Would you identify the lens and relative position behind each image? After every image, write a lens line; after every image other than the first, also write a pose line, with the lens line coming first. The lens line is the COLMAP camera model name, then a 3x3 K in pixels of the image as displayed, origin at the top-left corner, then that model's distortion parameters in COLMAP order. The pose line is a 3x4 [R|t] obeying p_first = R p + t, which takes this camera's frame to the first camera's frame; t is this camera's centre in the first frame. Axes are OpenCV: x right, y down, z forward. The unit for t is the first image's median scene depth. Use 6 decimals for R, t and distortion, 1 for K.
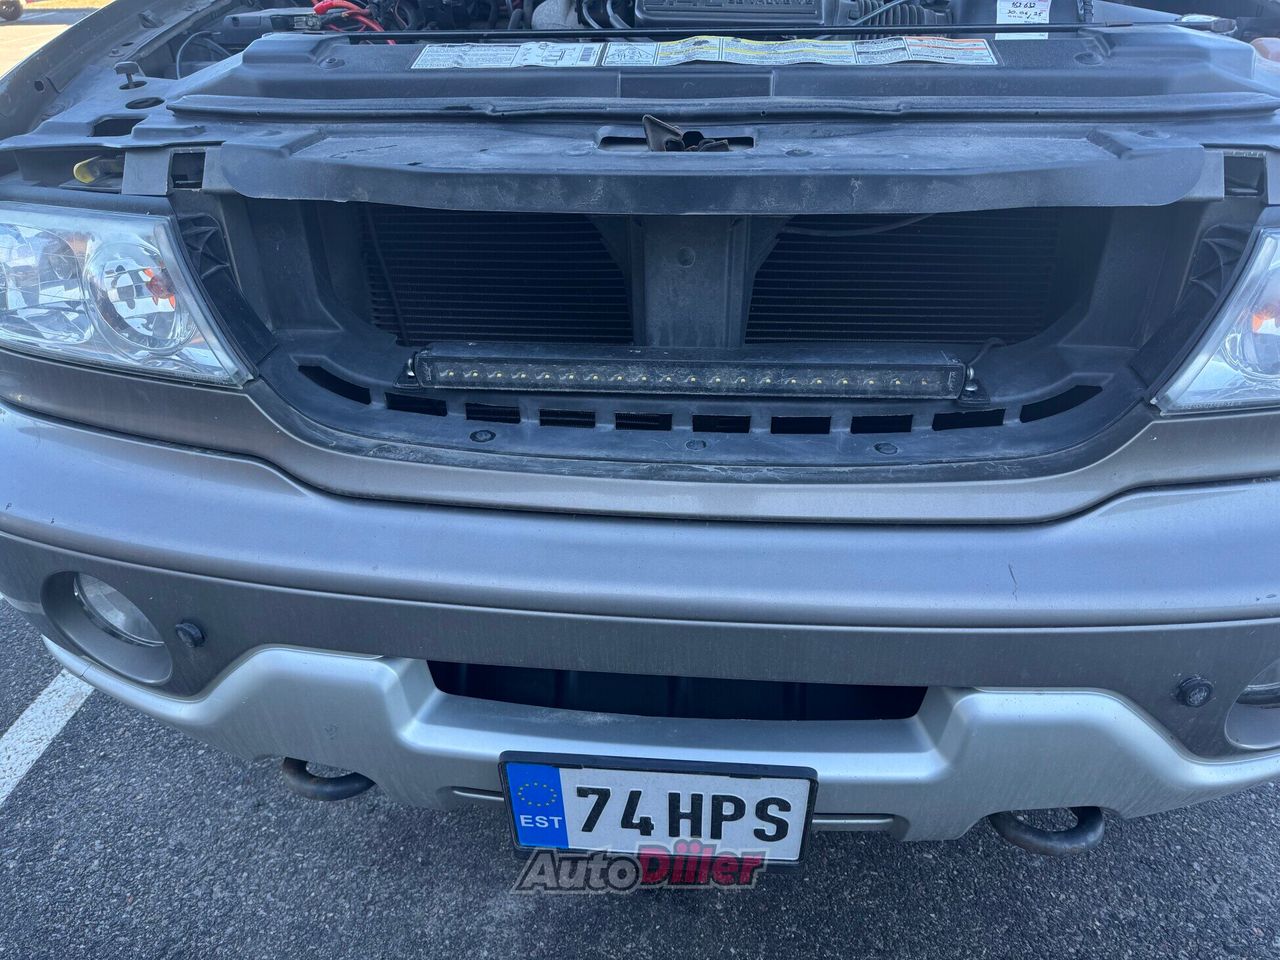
lens RADIAL K [[907.7, 0, 634.6], [0, 907.7, 480.9], [0, 0, 1]] dist [-0.002594, -0.004168]
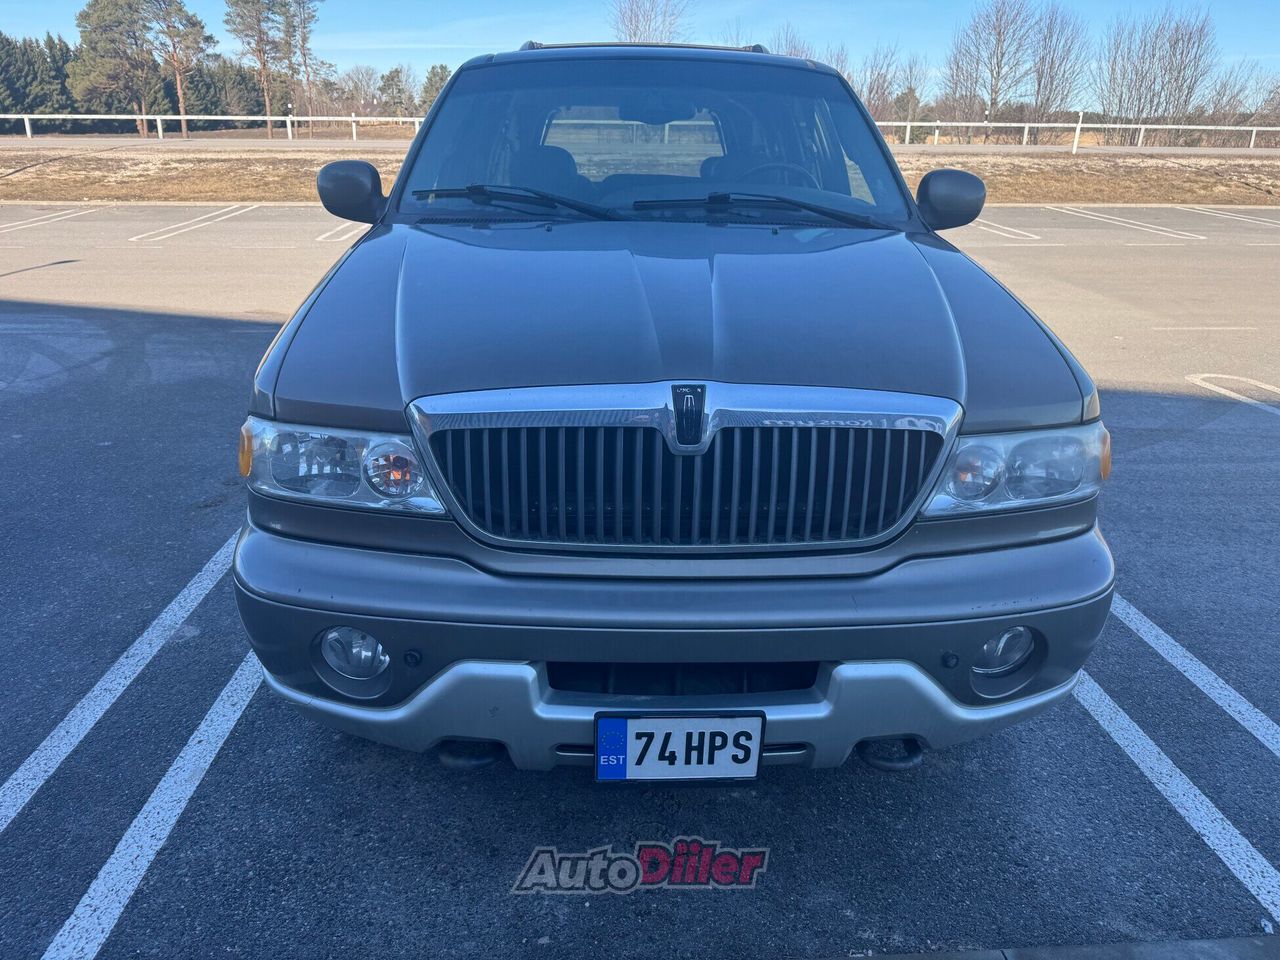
lens RADIAL K [[907.7, 0, 632.2], [0, 907.7, 475.2], [0, 0, 1]] dist [-0.002594, -0.004168]
pose [[0.992130, -0.016640, 0.124102, -0.276680], [0.039790, 0.981653, -0.186478, 0.164274], [-0.118722, 0.189948, 0.974590, -0.829321]]
